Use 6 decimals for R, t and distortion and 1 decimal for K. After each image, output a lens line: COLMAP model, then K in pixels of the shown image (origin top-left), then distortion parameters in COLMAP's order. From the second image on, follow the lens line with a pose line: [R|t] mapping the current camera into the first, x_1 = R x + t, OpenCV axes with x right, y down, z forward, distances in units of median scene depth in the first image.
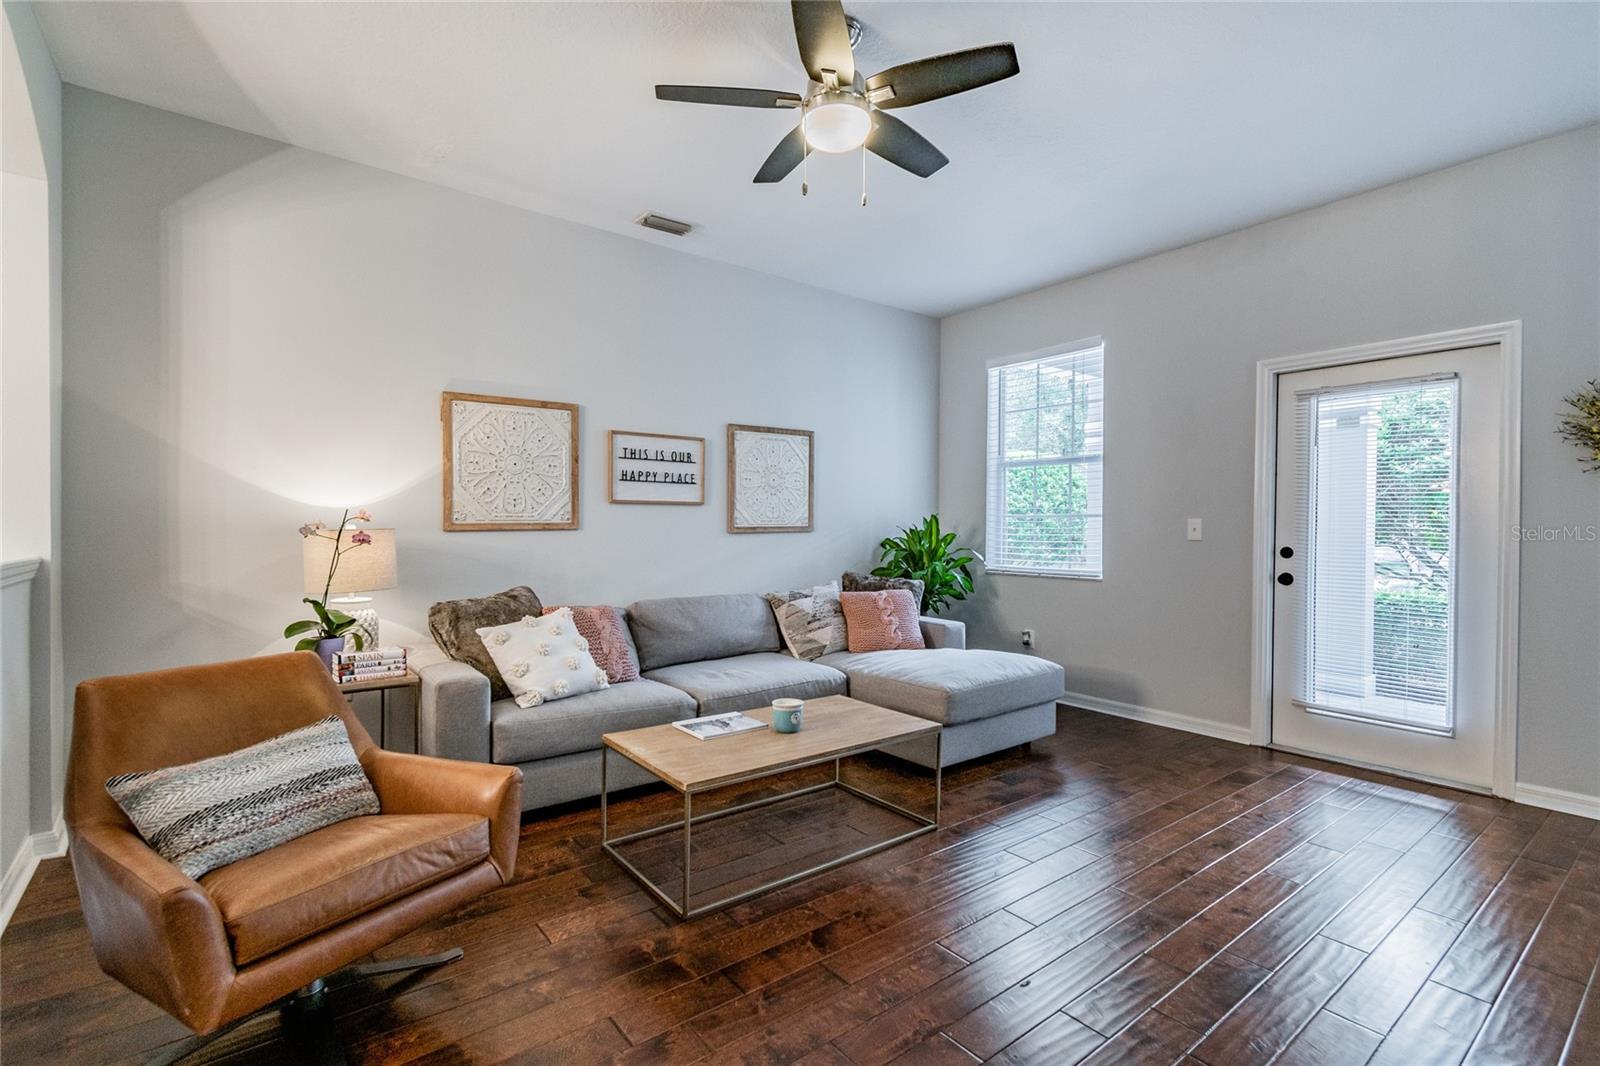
lens RADIAL K [[741.8, 0, 800.0], [0, 741.8, 533.0], [0, 0, 1]] dist [0.001336, 0.000242]
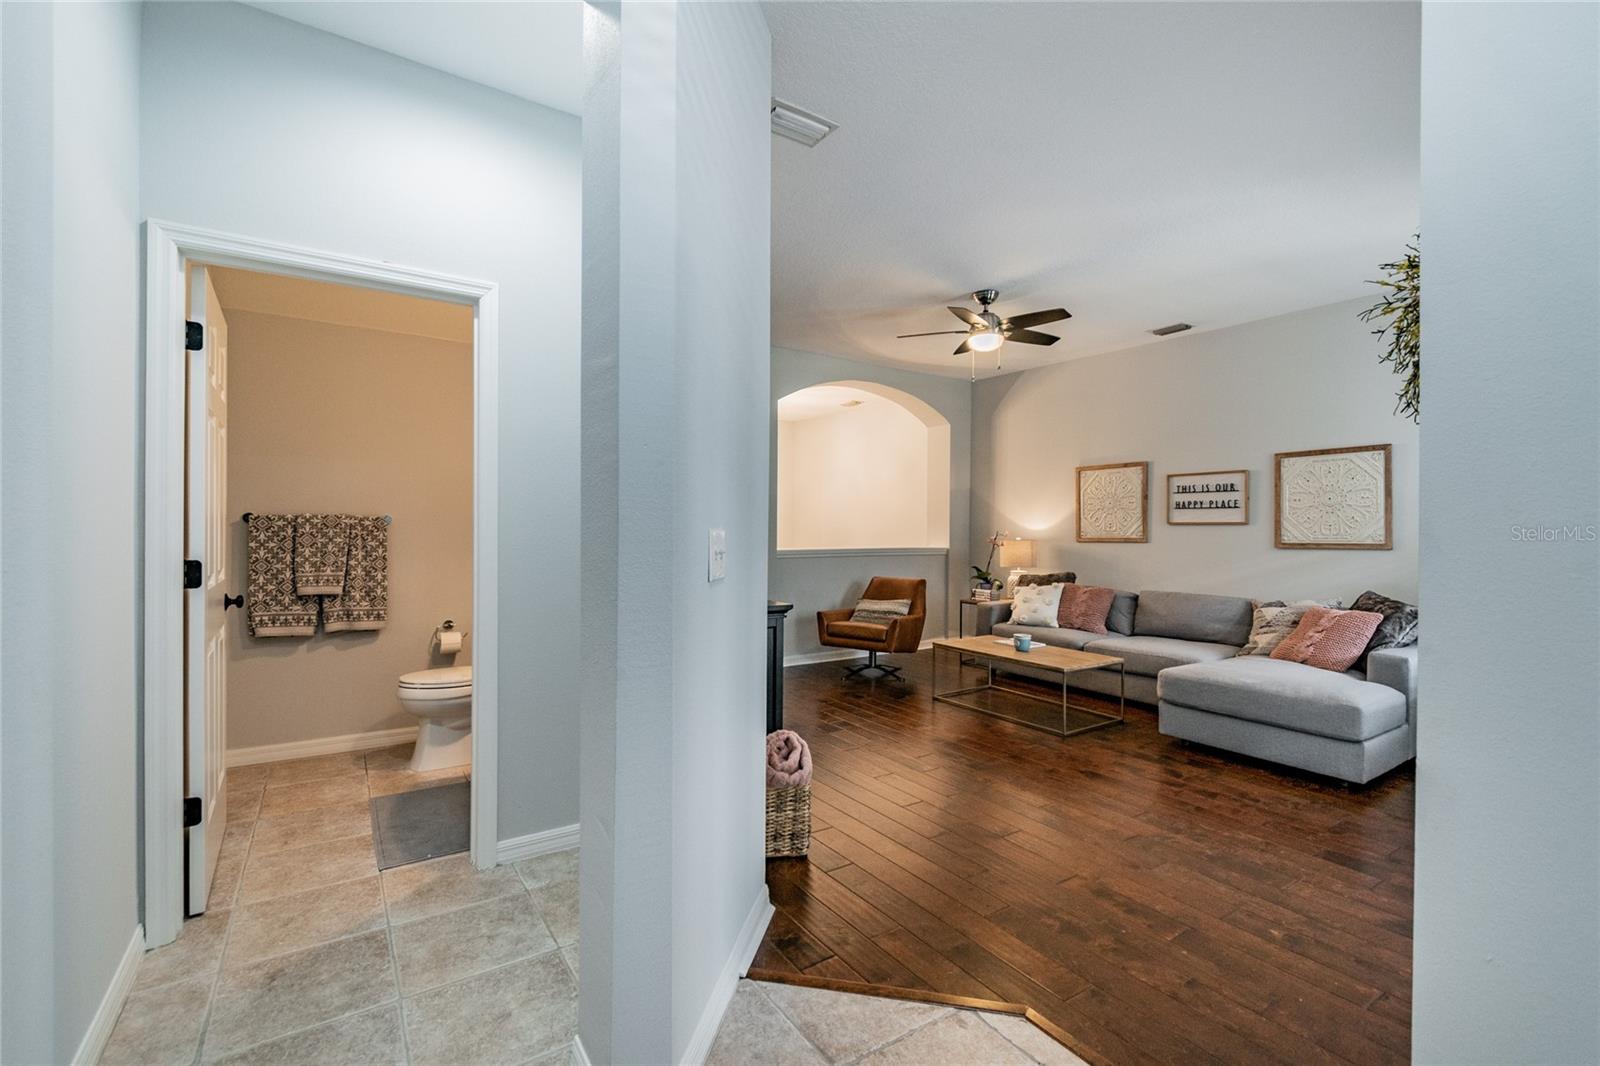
lens RADIAL K [[701.5, 0, 800.0], [0, 701.5, 533.0], [0, 0, 1]] dist [-0.000713, 0.000053]
pose [[-0.077746, -0.000953, -0.996973, 1.129726], [-0.019780, 0.999804, 0.000587, -0.010023], [0.996777, 0.019766, -0.077749, 0.370654]]
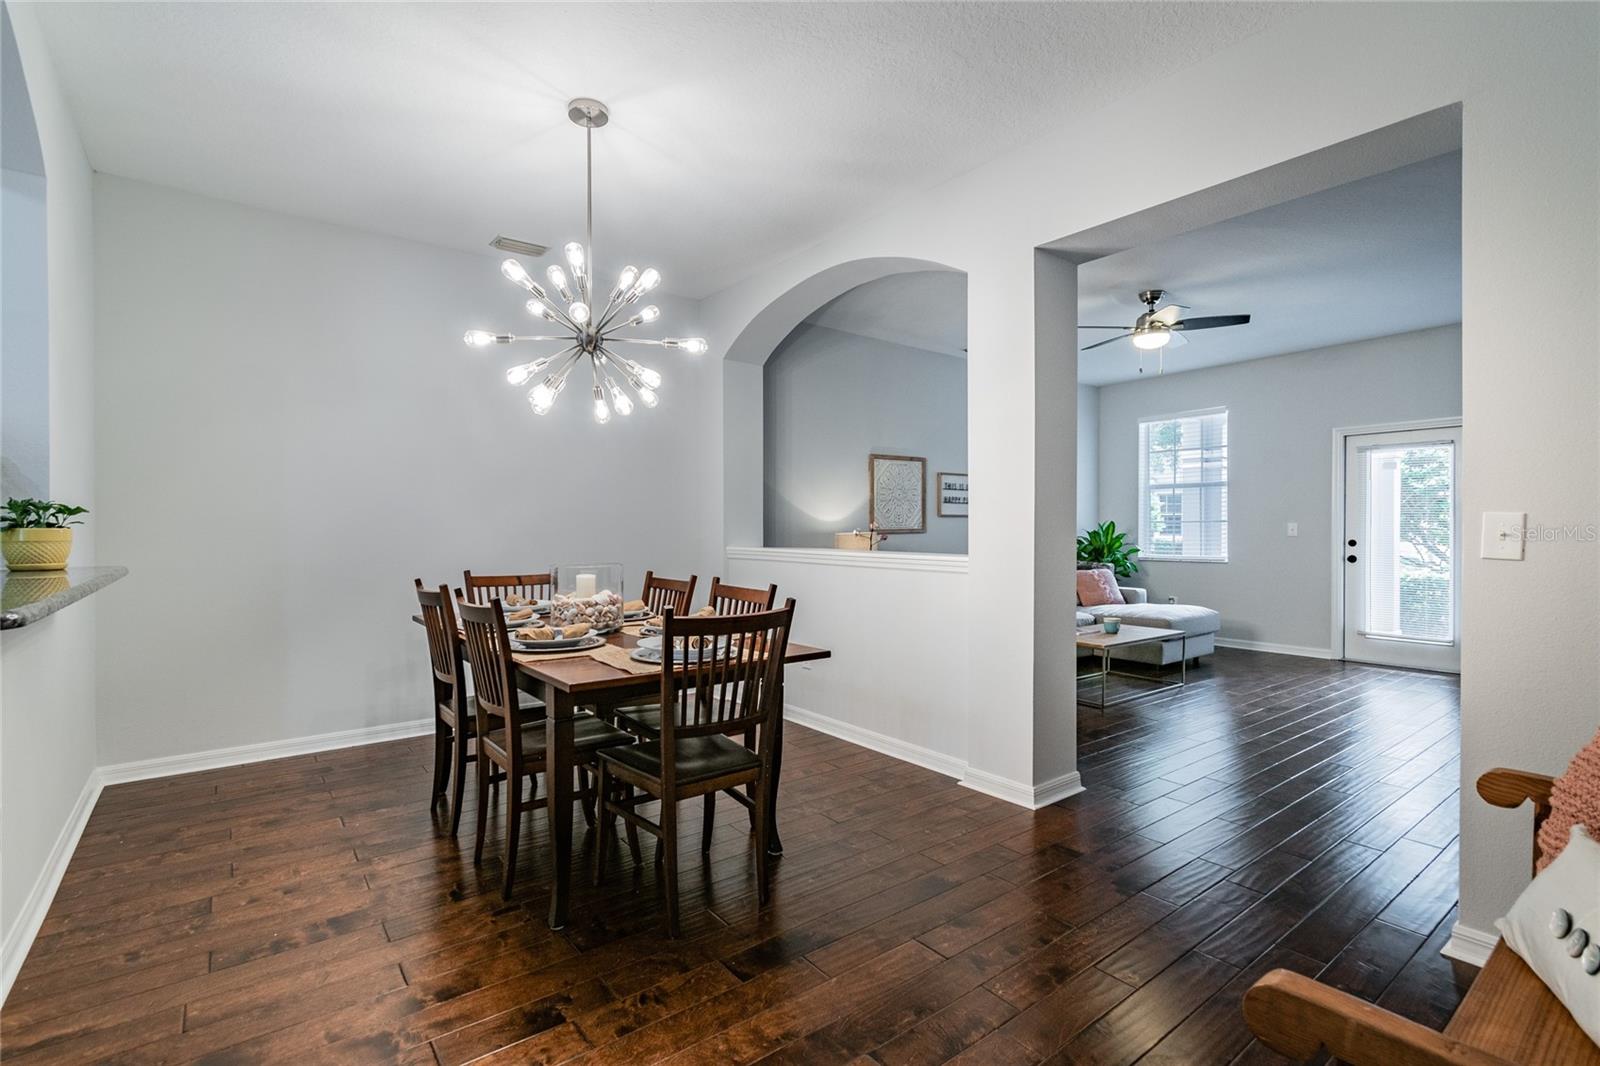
lens RADIAL K [[741.8, 0, 800.0], [0, 741.8, 533.0], [0, 0, 1]] dist [0.001336, 0.000242]
pose [[0.999955, -0.007870, -0.005379, -0.535173], [0.007843, 0.999957, -0.005042, 0.002293], [0.005419, 0.004999, 0.999973, -0.627157]]
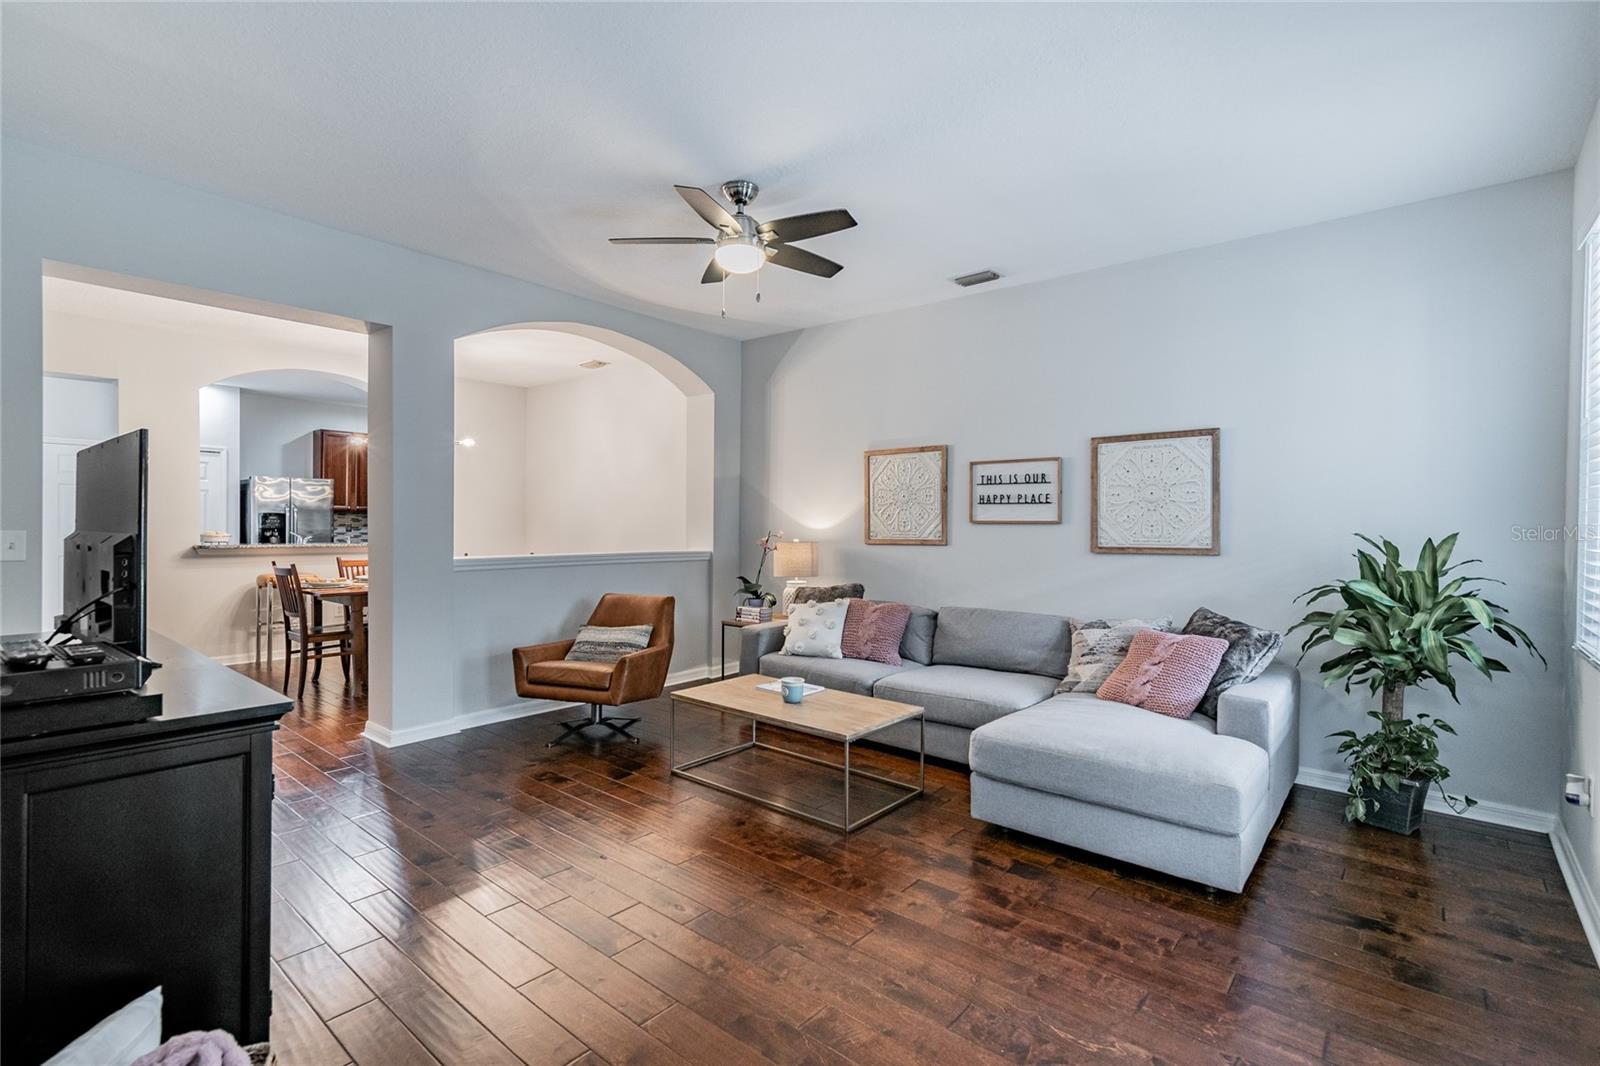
lens RADIAL K [[741.8, 0, 800.0], [0, 741.8, 533.0], [0, 0, 1]] dist [0.001336, 0.000242]
pose [[0.204830, 0.006340, -0.978777, 0.811609], [-0.019398, 0.999809, 0.002416, -0.021967], [0.978605, 0.018491, 0.204914, 0.472859]]
